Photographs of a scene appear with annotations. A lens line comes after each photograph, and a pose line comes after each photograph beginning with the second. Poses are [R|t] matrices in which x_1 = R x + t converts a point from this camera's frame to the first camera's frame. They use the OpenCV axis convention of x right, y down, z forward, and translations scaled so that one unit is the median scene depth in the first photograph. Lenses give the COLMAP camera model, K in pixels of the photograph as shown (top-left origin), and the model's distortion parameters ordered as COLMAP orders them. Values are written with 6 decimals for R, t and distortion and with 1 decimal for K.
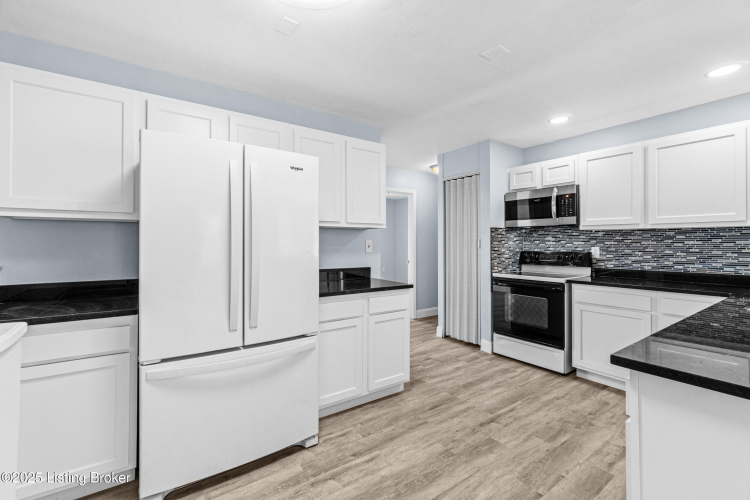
lens RADIAL K [[325.0, 0, 372.5], [0, 325.0, 245.9], [0, 0, 1]] dist [-0.002624, -0.000134]
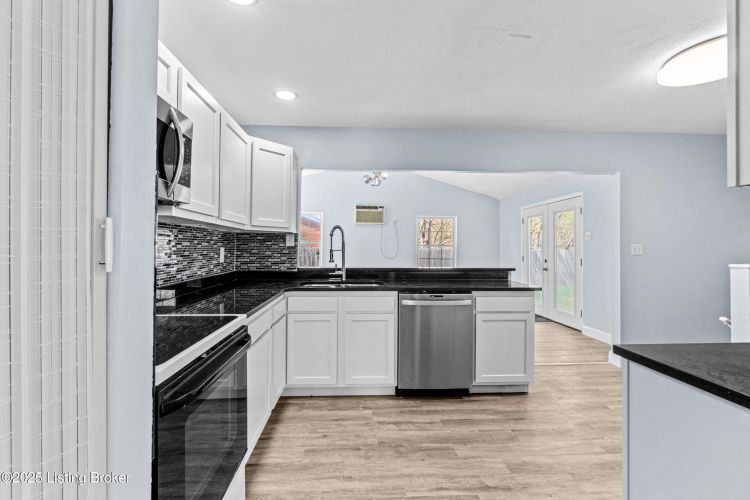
lens RADIAL K [[343.7, 0, 373.4], [0, 343.7, 247.2], [0, 0, 1]] dist [0.003734, 0.000692]
pose [[-0.851628, -0.005549, 0.524118, 0.199785], [-0.005592, 0.999983, 0.001501, -0.002753], [-0.524117, -0.001652, -0.851644, 1.954536]]
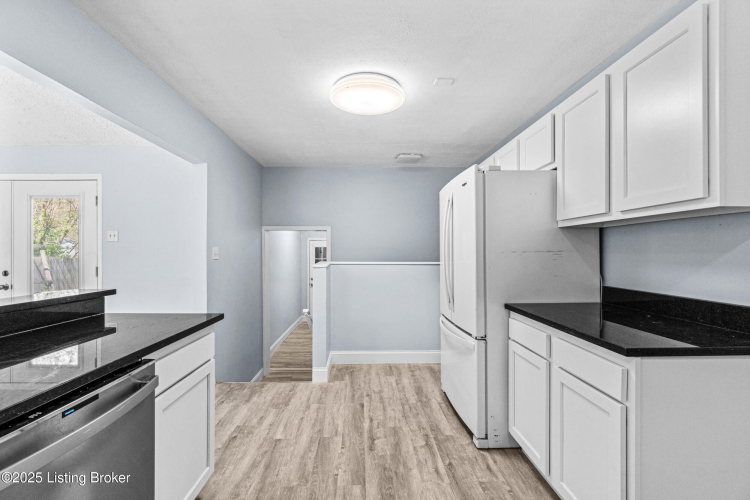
lens RADIAL K [[325.0, 0, 371.7], [0, 325.0, 252.8], [0, 0, 1]] dist [-0.002624, -0.000134]
pose [[-0.555013, -0.000903, -0.831841, 0.815254], [-0.001731, 0.999998, 0.000070, 0.000020], [0.831840, 0.001479, -0.555013, 1.223109]]
